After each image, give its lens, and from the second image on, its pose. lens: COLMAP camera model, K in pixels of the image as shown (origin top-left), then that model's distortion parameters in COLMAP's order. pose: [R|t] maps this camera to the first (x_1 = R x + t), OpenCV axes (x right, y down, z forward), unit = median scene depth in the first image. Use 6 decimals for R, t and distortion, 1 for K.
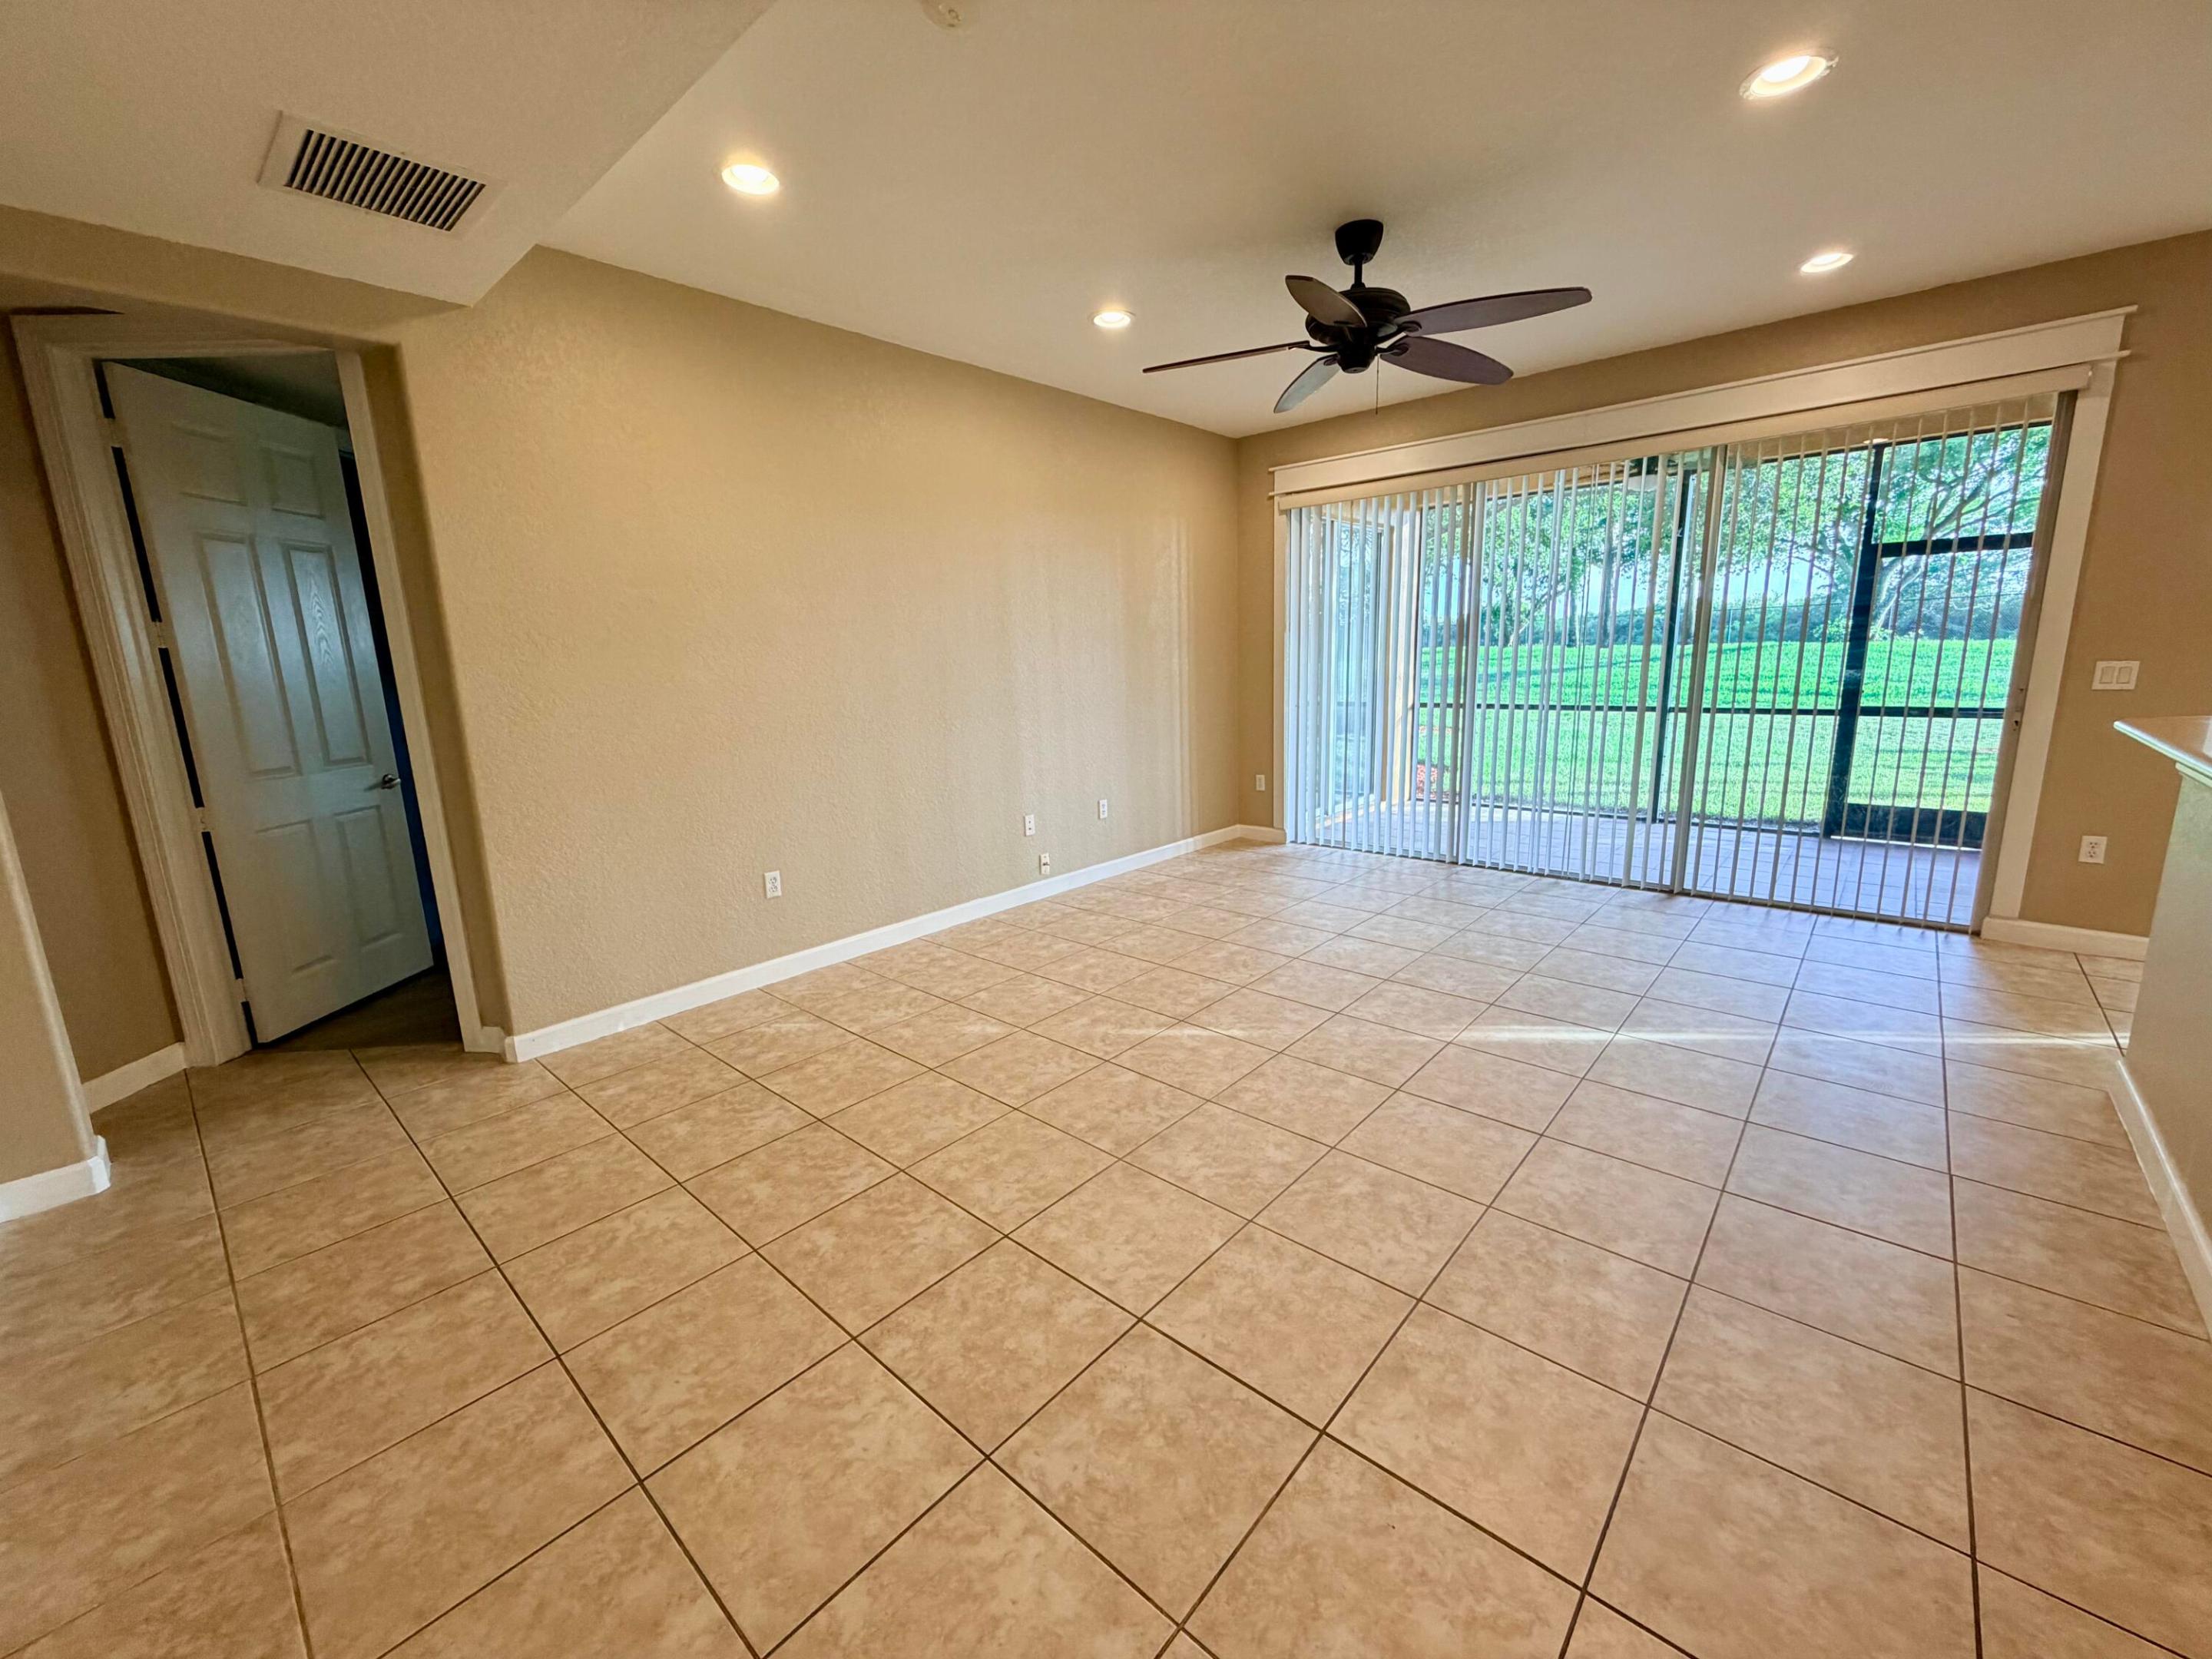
lens RADIAL K [[885.0, 0, 1099.1], [0, 885.0, 823.4], [0, 0, 1]] dist [0.000753, 0.000059]
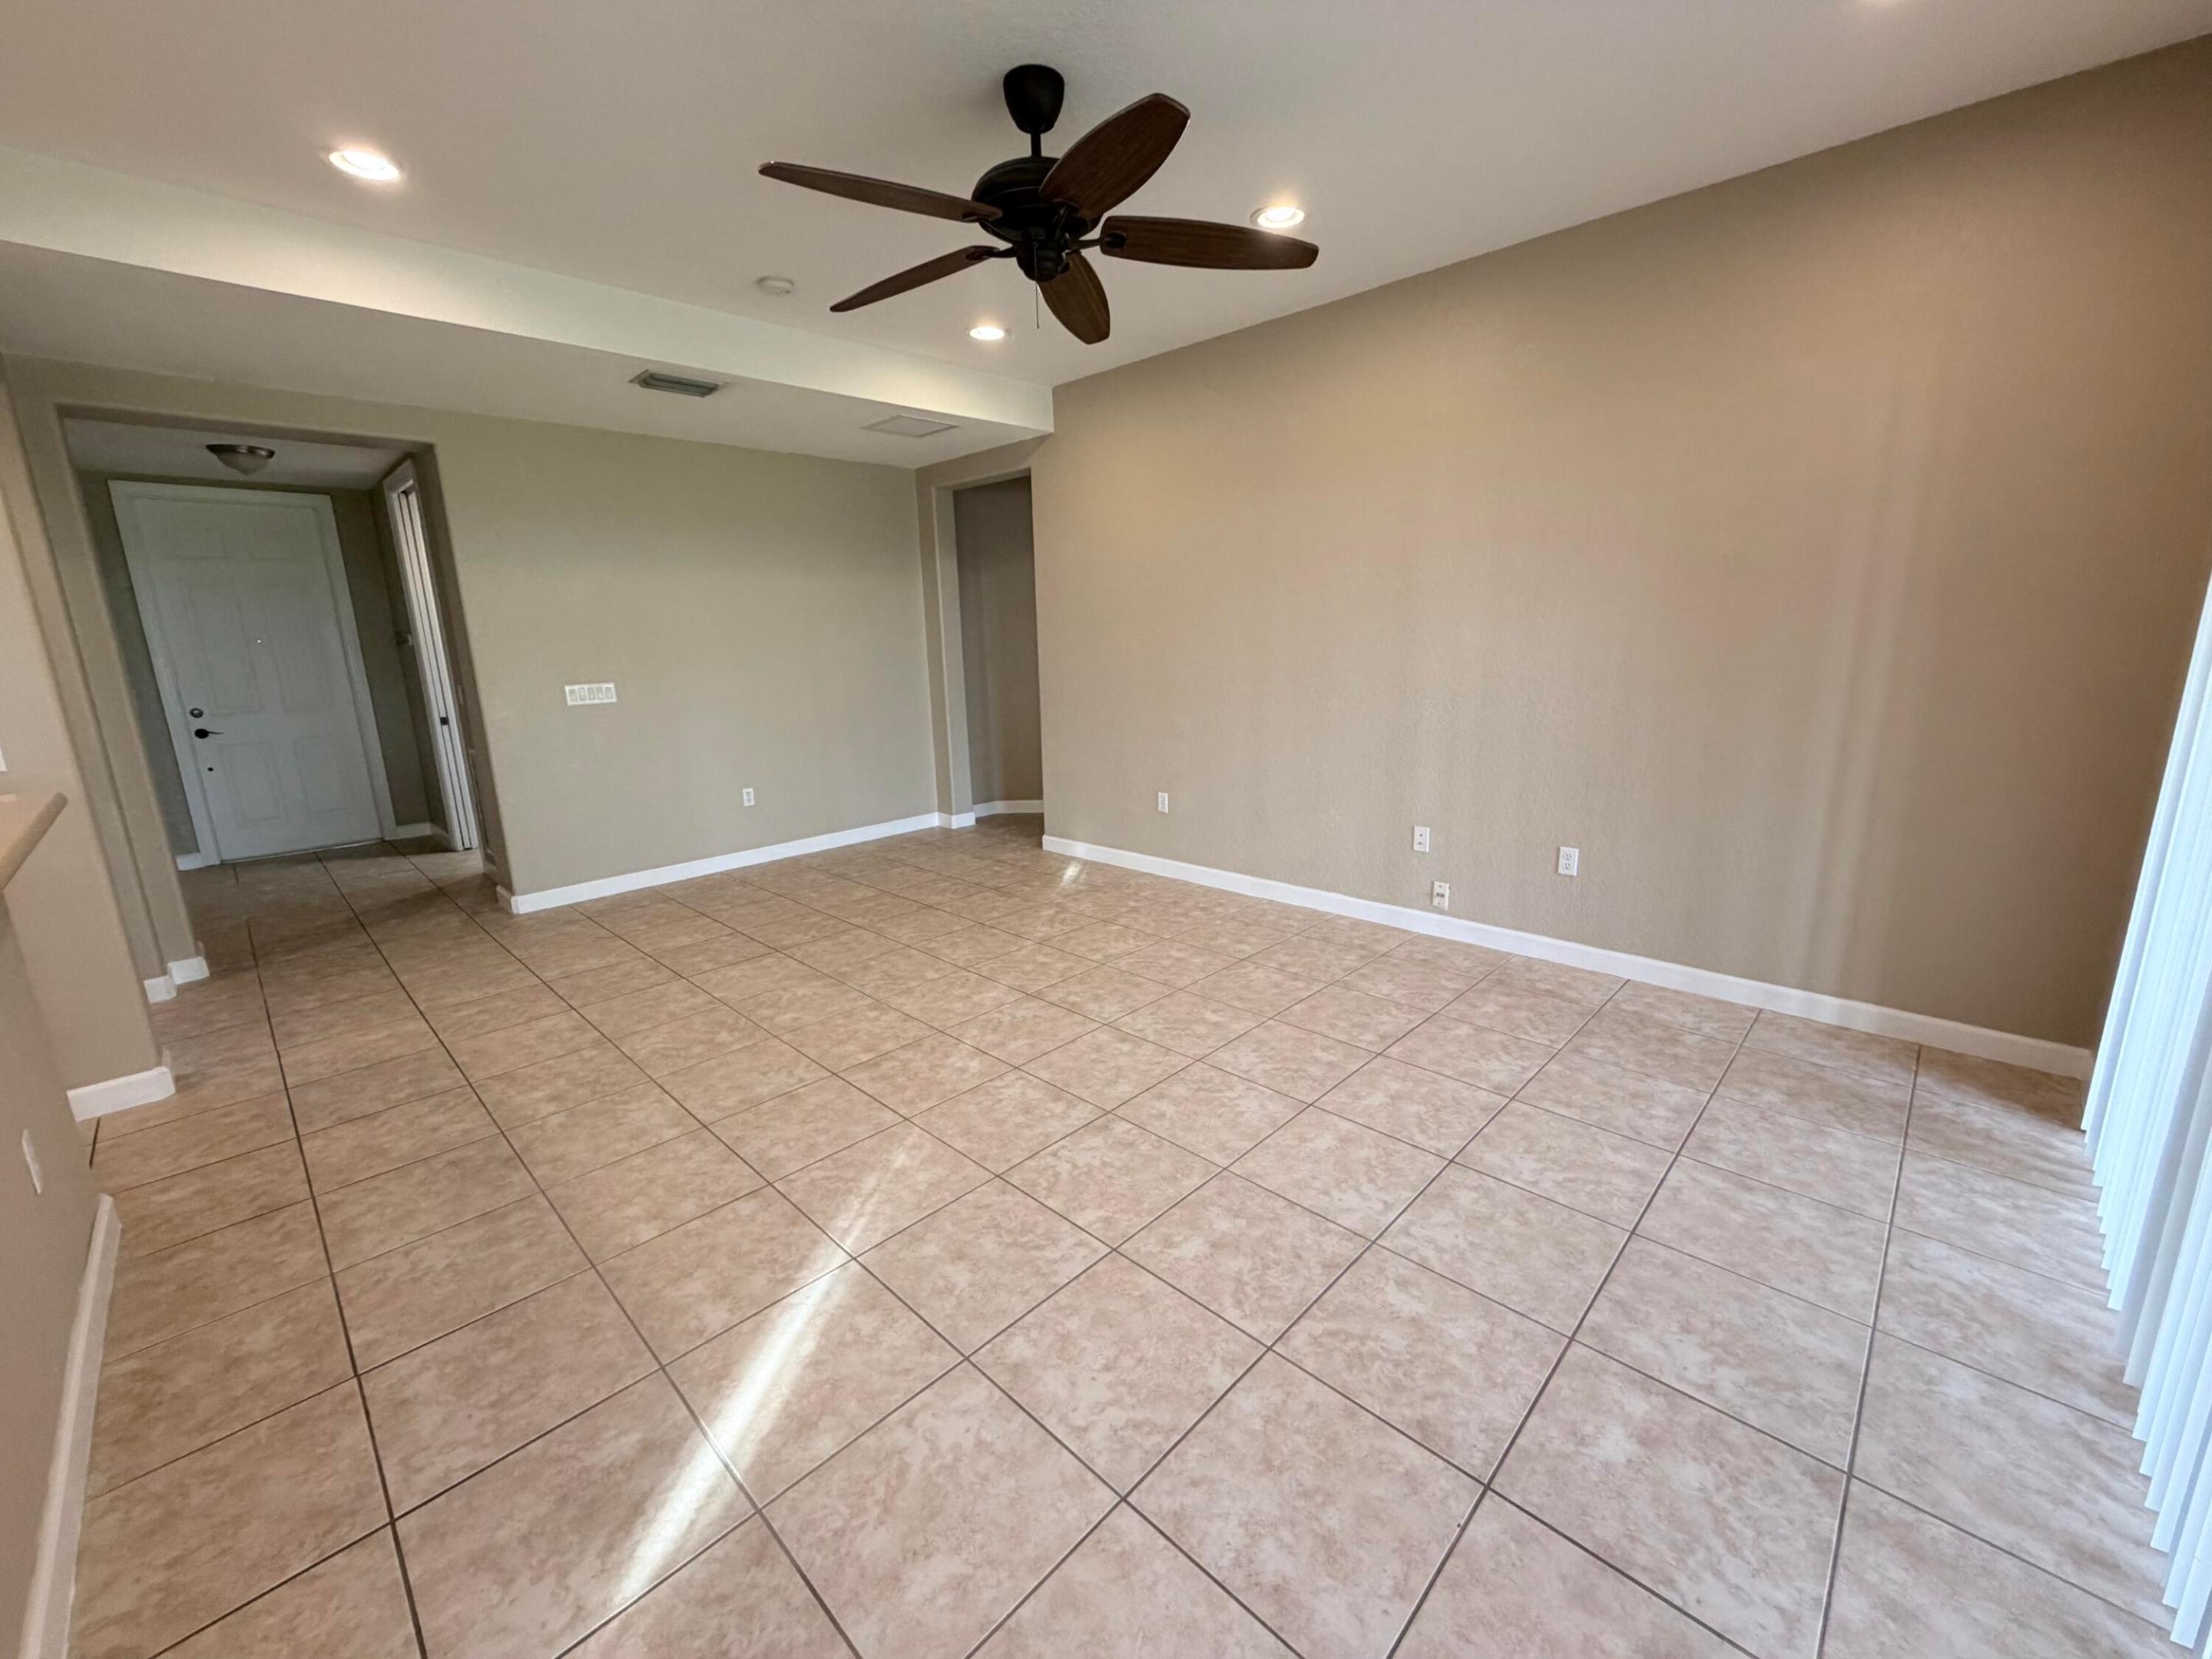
lens RADIAL K [[885.0, 0, 1102.1], [0, 885.0, 824.4], [0, 0, 1]] dist [0.000753, 0.000059]
pose [[-0.039069, 0.244961, -0.968746, 0.953065], [-0.161999, 0.955107, 0.248045, -0.219585], [0.986017, 0.166627, 0.002368, 0.948097]]
